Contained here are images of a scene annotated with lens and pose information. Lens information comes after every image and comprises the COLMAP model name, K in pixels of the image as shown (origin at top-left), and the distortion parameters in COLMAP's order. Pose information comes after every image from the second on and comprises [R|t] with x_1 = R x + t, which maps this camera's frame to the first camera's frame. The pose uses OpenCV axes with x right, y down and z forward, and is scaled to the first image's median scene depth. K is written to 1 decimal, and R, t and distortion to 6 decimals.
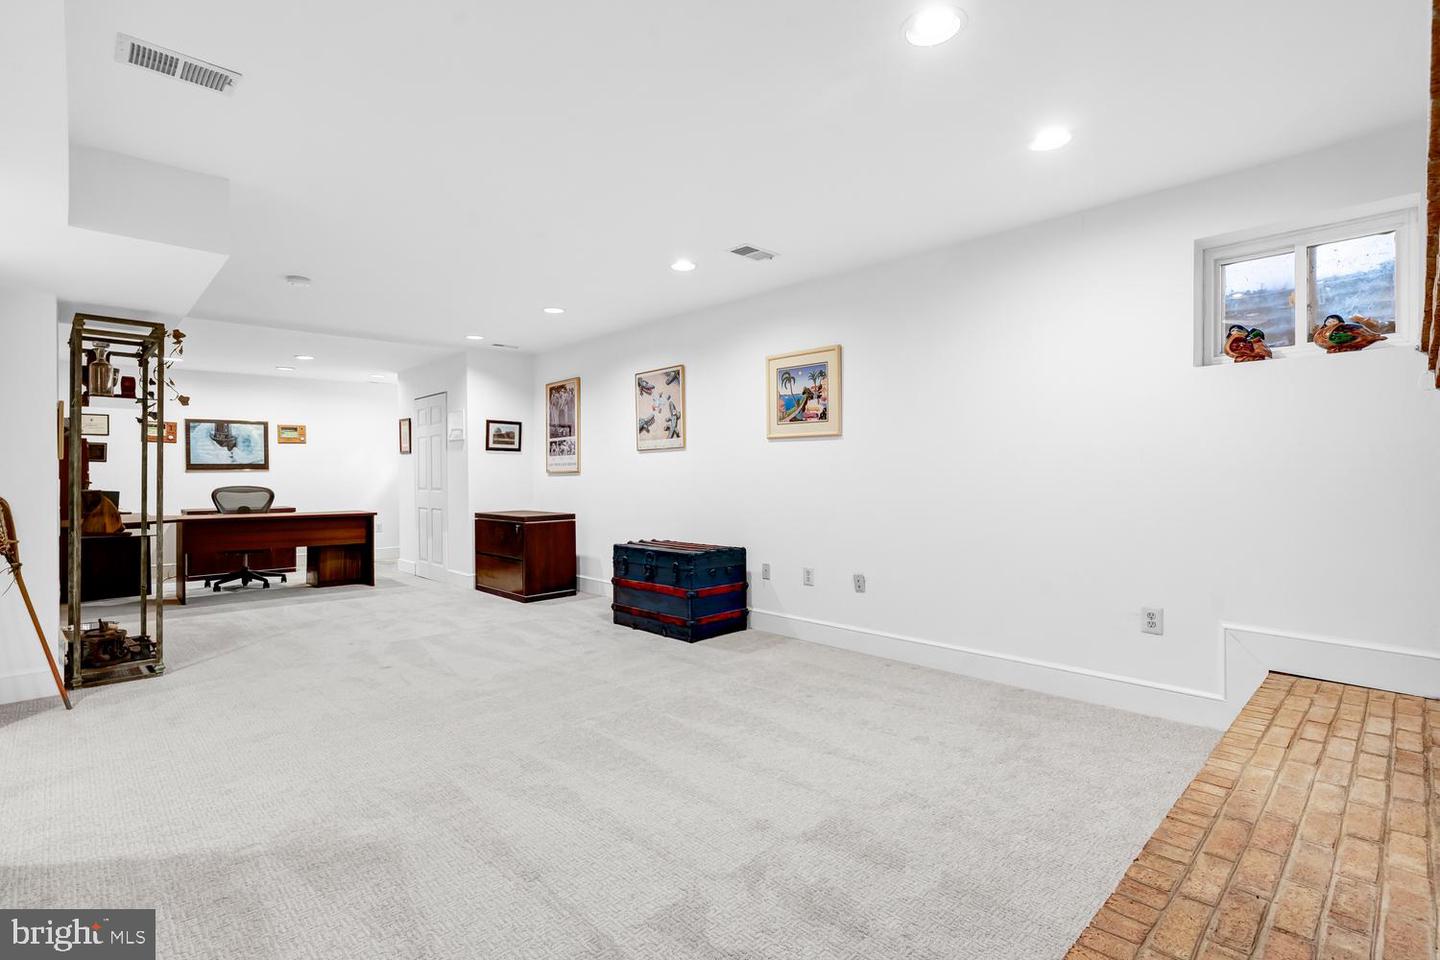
lens RADIAL K [[679.0, 0, 720.0], [0, 679.0, 480.0], [0, 0, 1]] dist [0.001484, 0.000134]
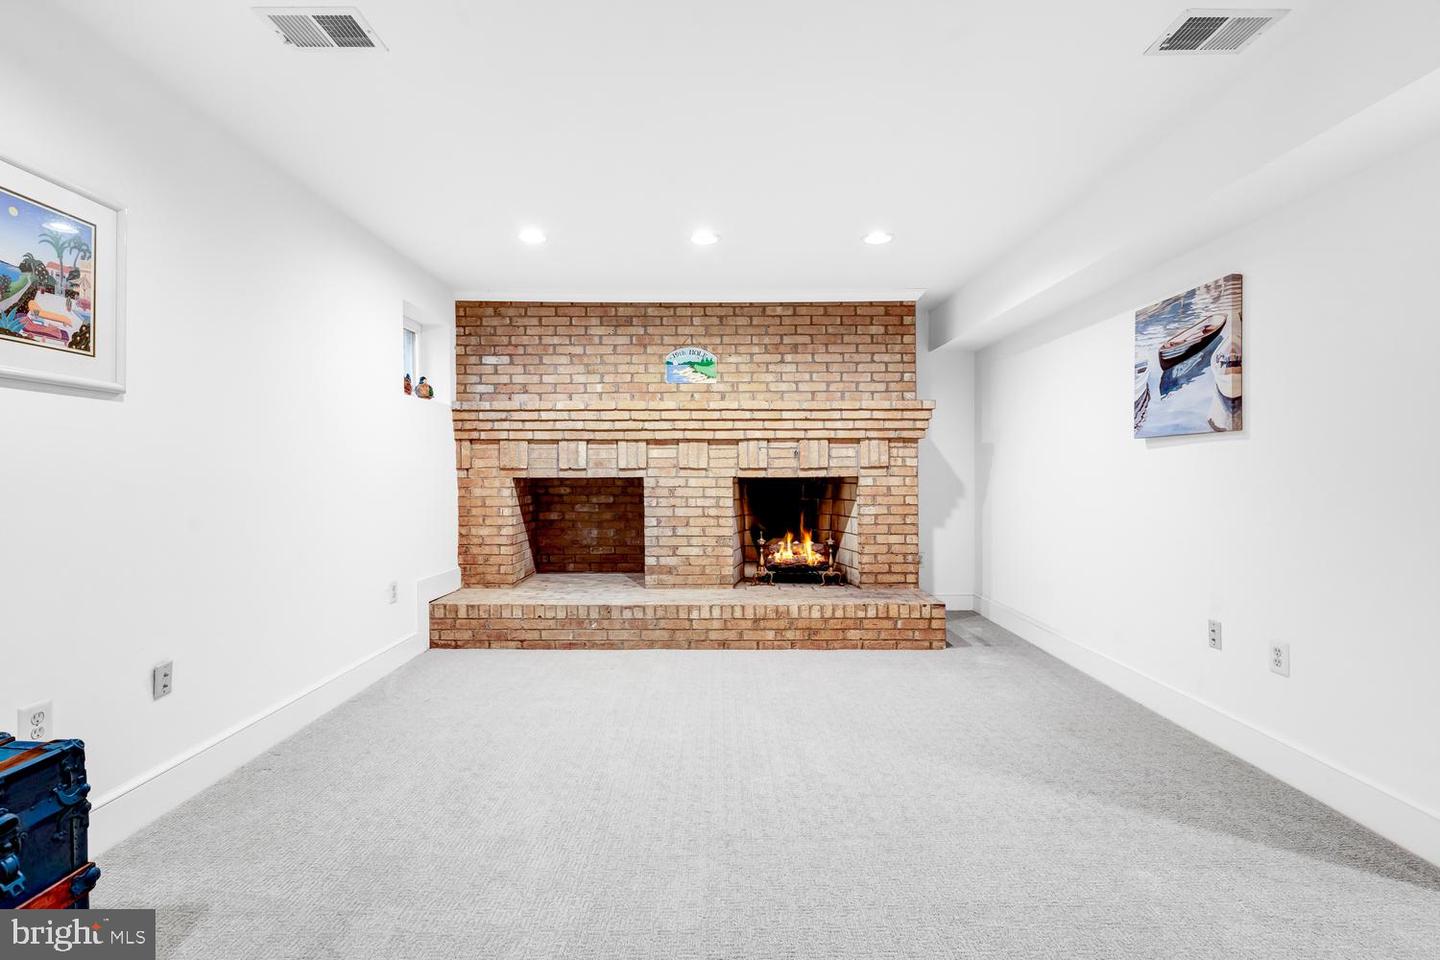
lens RADIAL K [[679.0, 0, 720.0], [0, 679.0, 480.0], [0, 0, 1]] dist [0.001484, 0.000134]
pose [[-0.710645, -0.007032, 0.703515, -0.451546], [0.004318, 0.999888, 0.014357, -0.009072], [-0.703537, 0.013240, -0.710535, 1.020162]]
